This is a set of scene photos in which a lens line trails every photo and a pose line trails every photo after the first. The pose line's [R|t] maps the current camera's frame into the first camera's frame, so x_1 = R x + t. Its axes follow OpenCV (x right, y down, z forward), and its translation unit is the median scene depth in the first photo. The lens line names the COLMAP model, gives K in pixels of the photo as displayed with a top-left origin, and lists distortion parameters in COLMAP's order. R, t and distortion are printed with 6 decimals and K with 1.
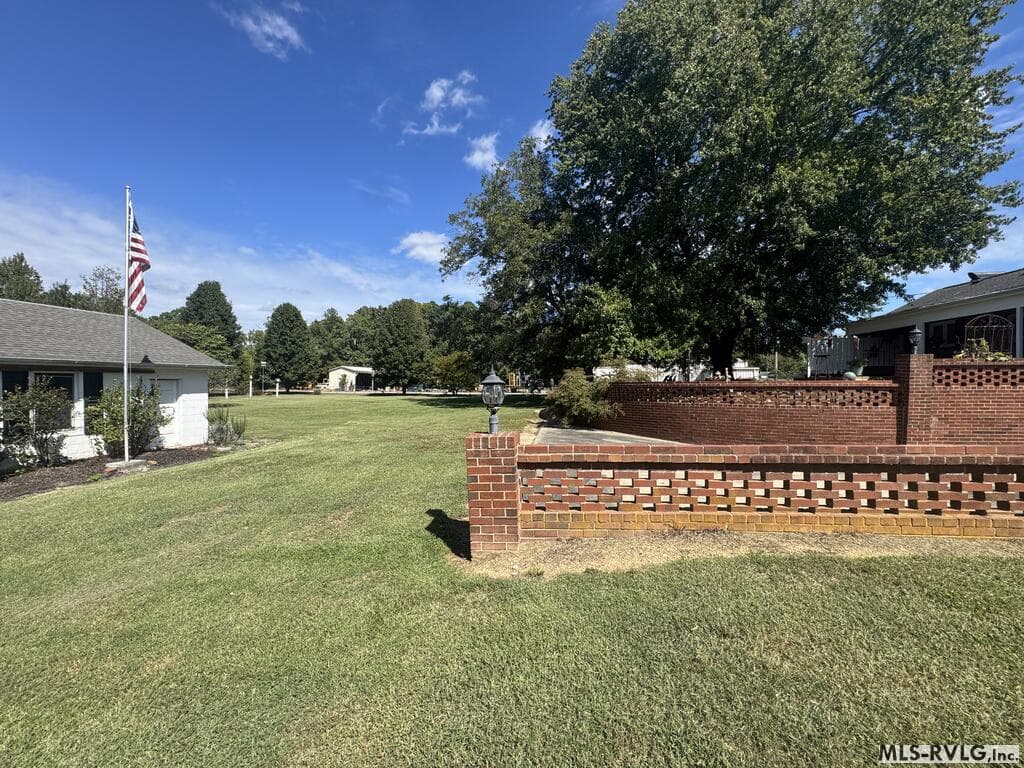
lens RADIAL K [[410.1, 0, 512.0], [0, 410.1, 384.0], [0, 0, 1]] dist [-0.000335, -0.000064]
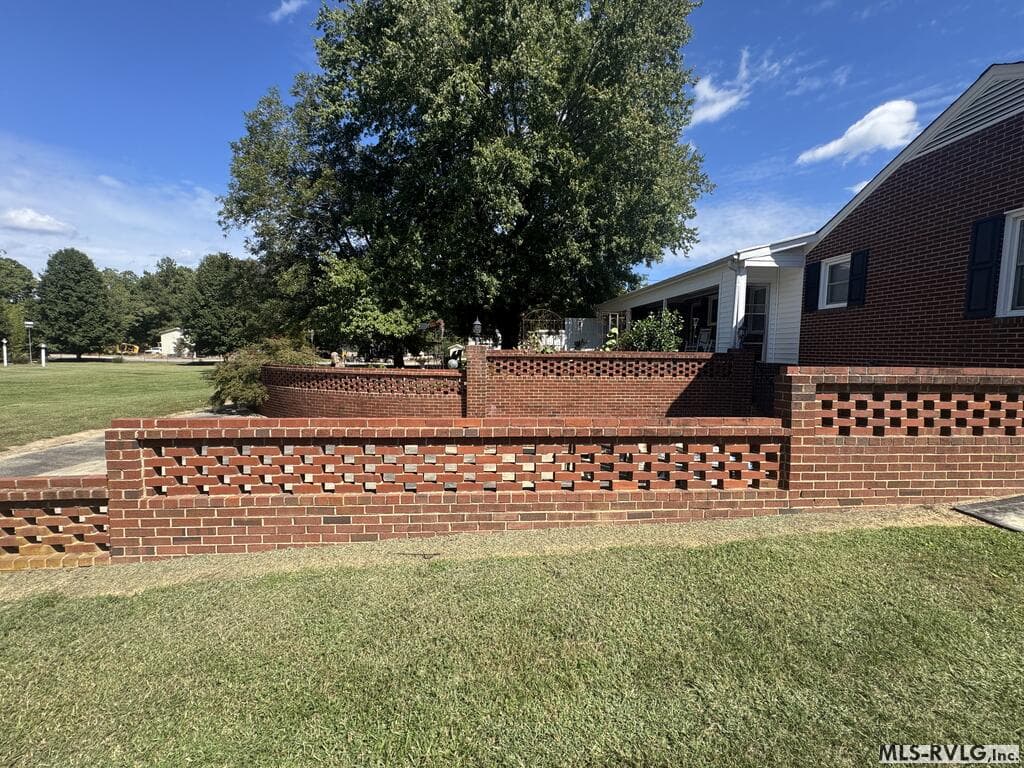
lens RADIAL K [[420.8, 0, 510.5], [0, 420.8, 384.0], [0, 0, 1]] dist [-0.002852, 0.000066]
pose [[0.978112, -0.003417, 0.208051, 0.158875], [-0.013360, 0.996771, 0.079183, -0.011217], [-0.207650, -0.080229, 0.974908, -0.011727]]
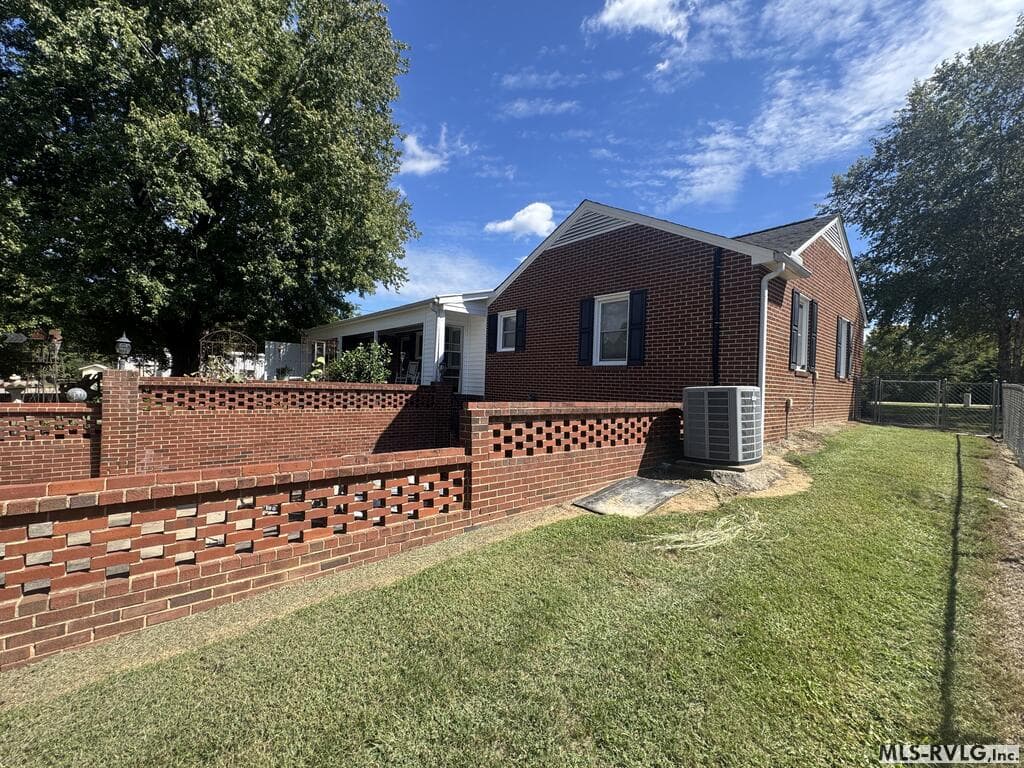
lens RADIAL K [[420.8, 0, 510.5], [0, 420.8, 384.0], [0, 0, 1]] dist [-0.002852, 0.000066]
pose [[0.651540, 0.027147, 0.758128, 0.161936], [-0.035692, 0.999350, -0.005111, -0.012703], [-0.757774, -0.023729, 0.652085, -0.012365]]
